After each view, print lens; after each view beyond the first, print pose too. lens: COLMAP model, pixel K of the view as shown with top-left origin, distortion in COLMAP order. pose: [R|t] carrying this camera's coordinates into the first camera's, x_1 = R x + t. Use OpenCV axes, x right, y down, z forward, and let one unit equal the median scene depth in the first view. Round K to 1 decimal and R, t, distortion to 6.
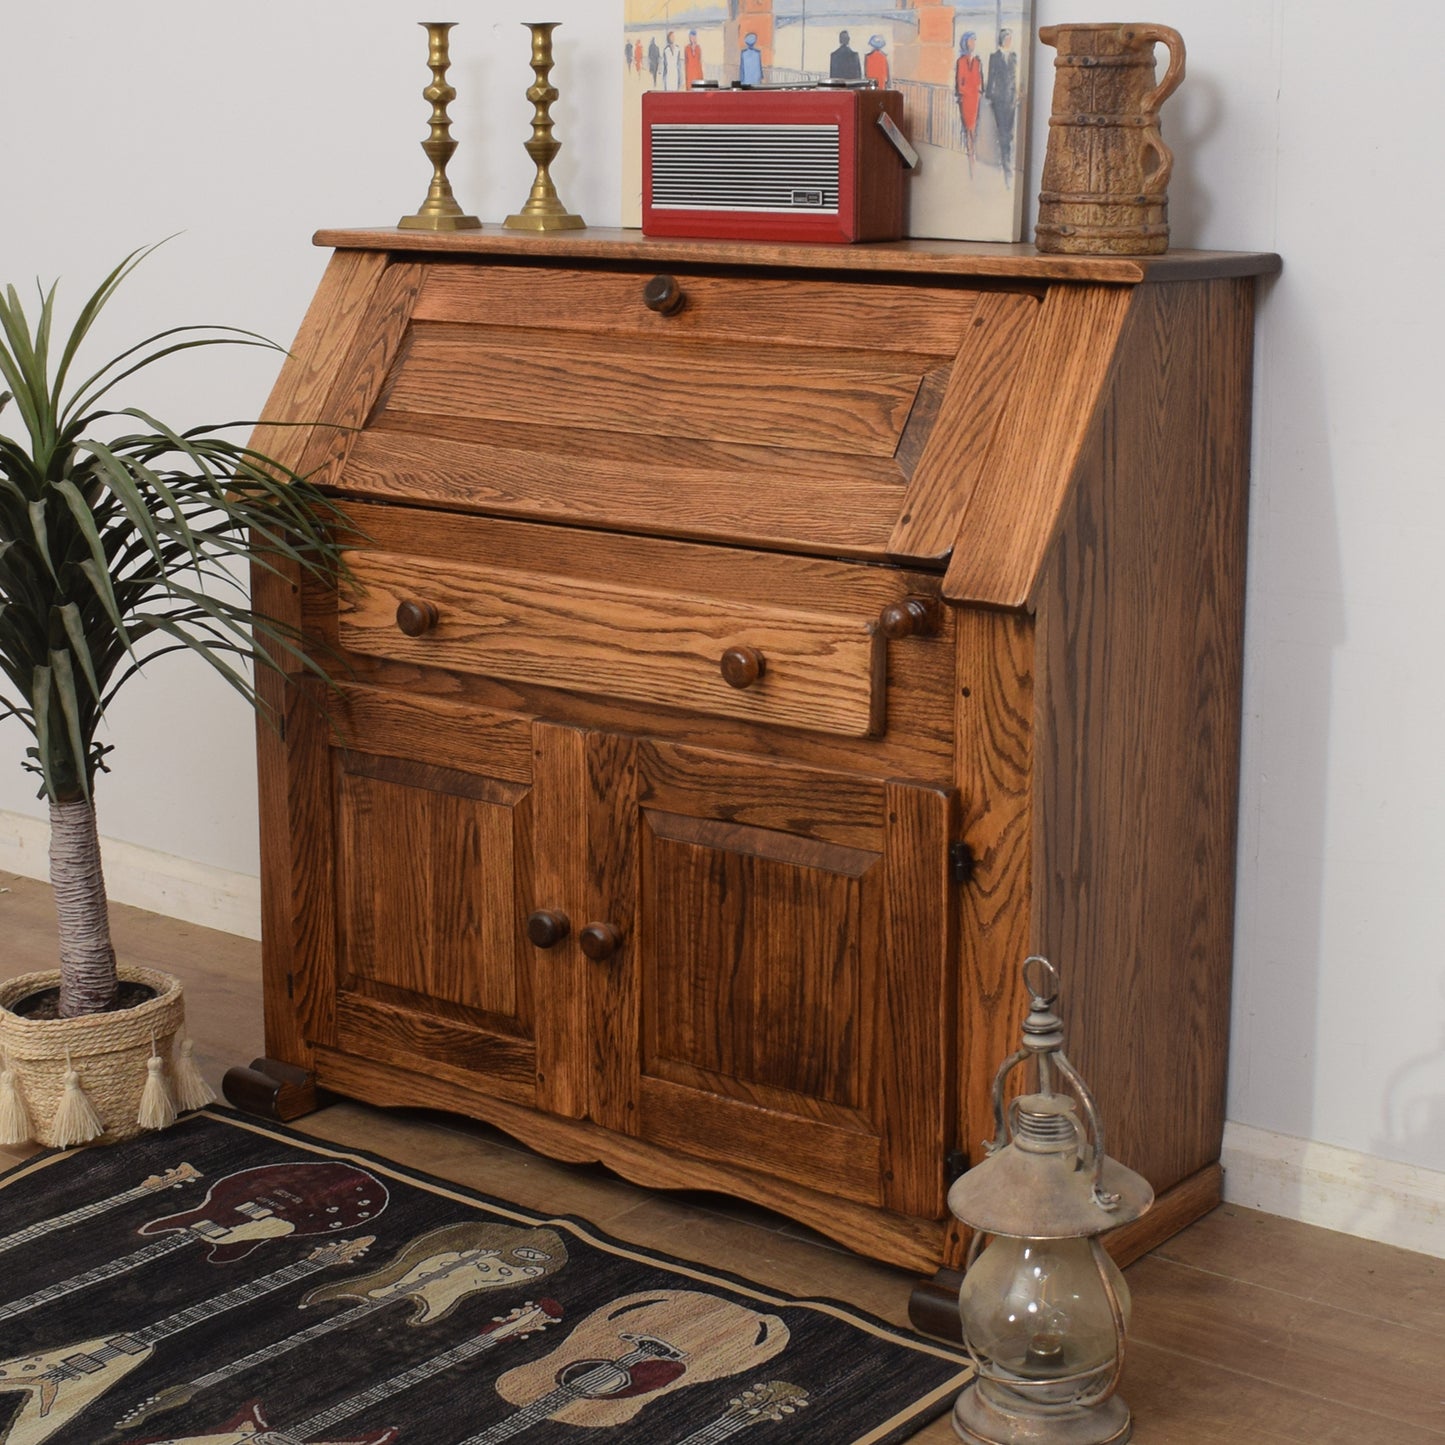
lens RADIAL K [[2793.5, 0, 768.1], [0, 2793.5, 655.1], [0, 0, 1]] dist [-0.094065, 0.000000]
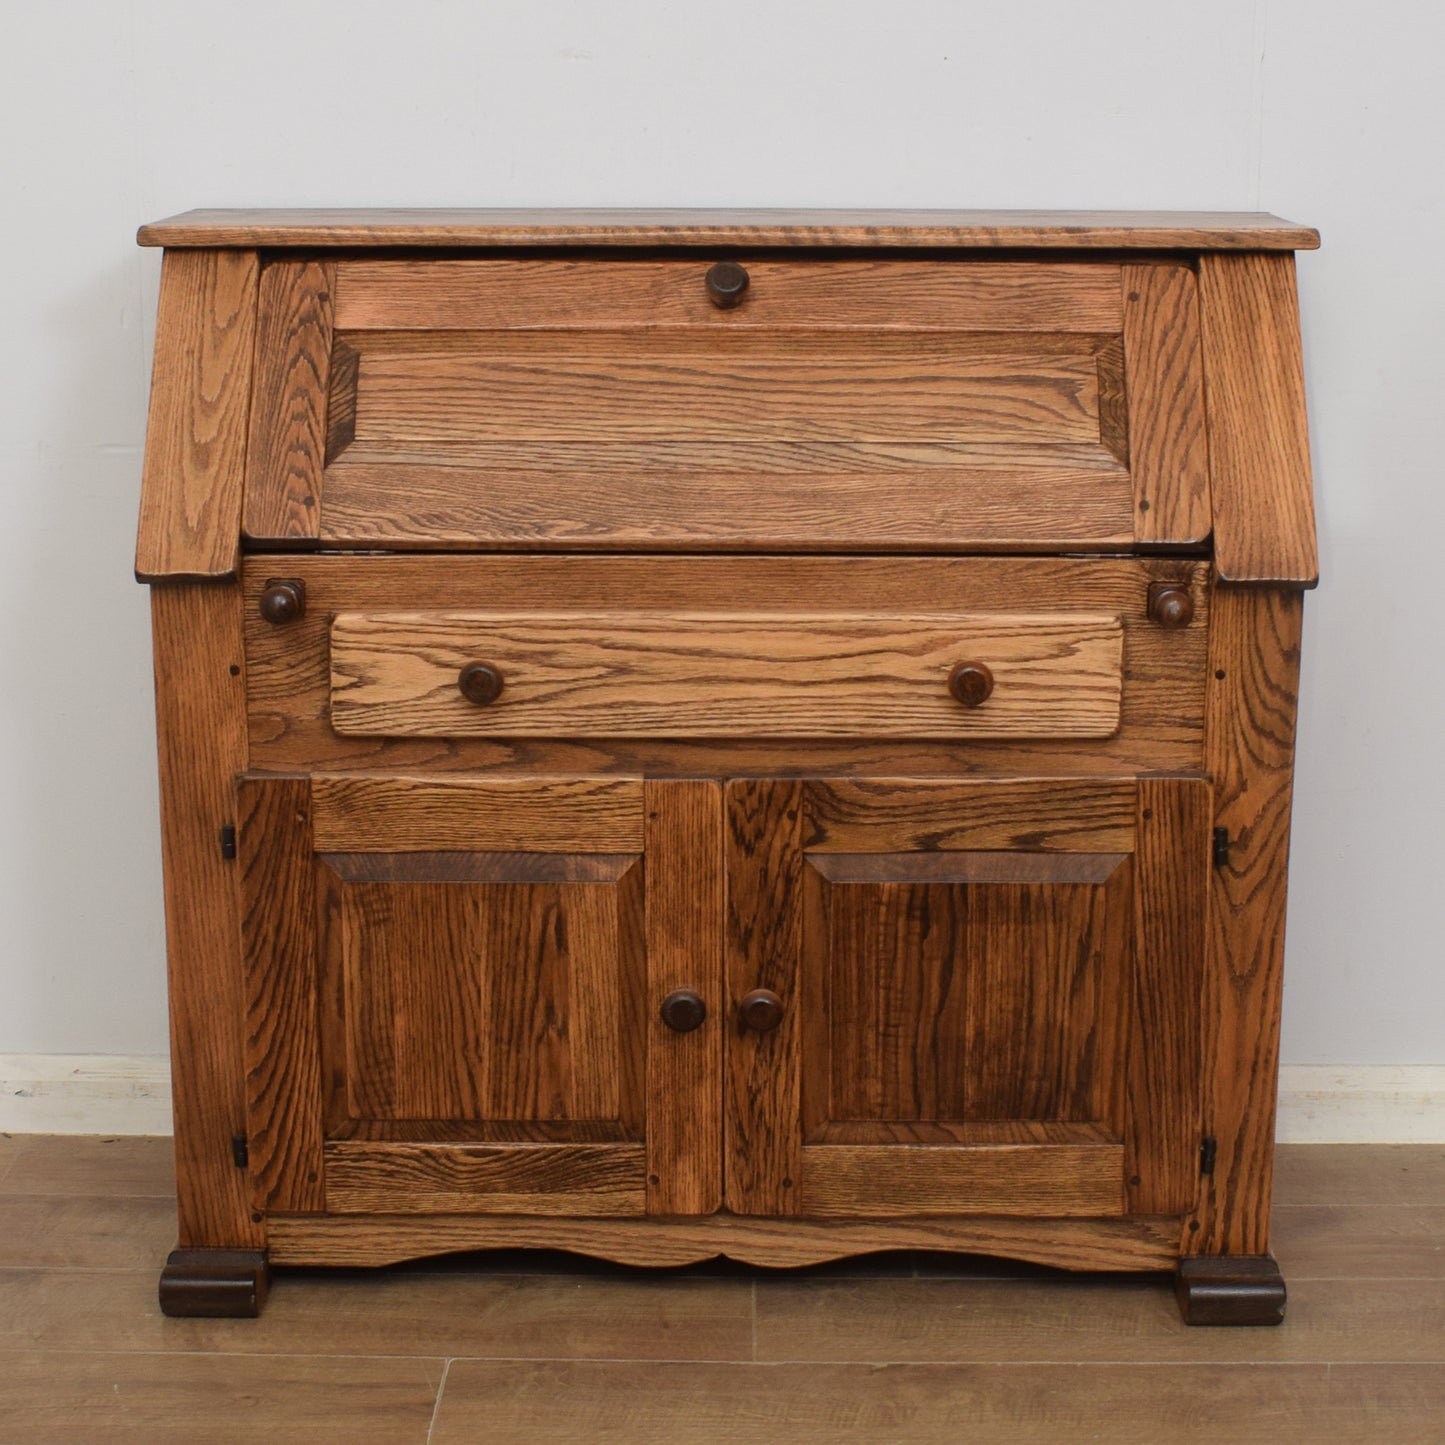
lens RADIAL K [[2877.1, 0, 747.0], [0, 2877.1, 727.0], [0, 0, 1]] dist [-0.090809, 0.000000]
pose [[0.795376, -0.142201, 0.589200, -0.614881], [0.116531, 0.989831, 0.081582, -0.065589], [-0.594809, 0.003771, 0.803858, 0.267882]]
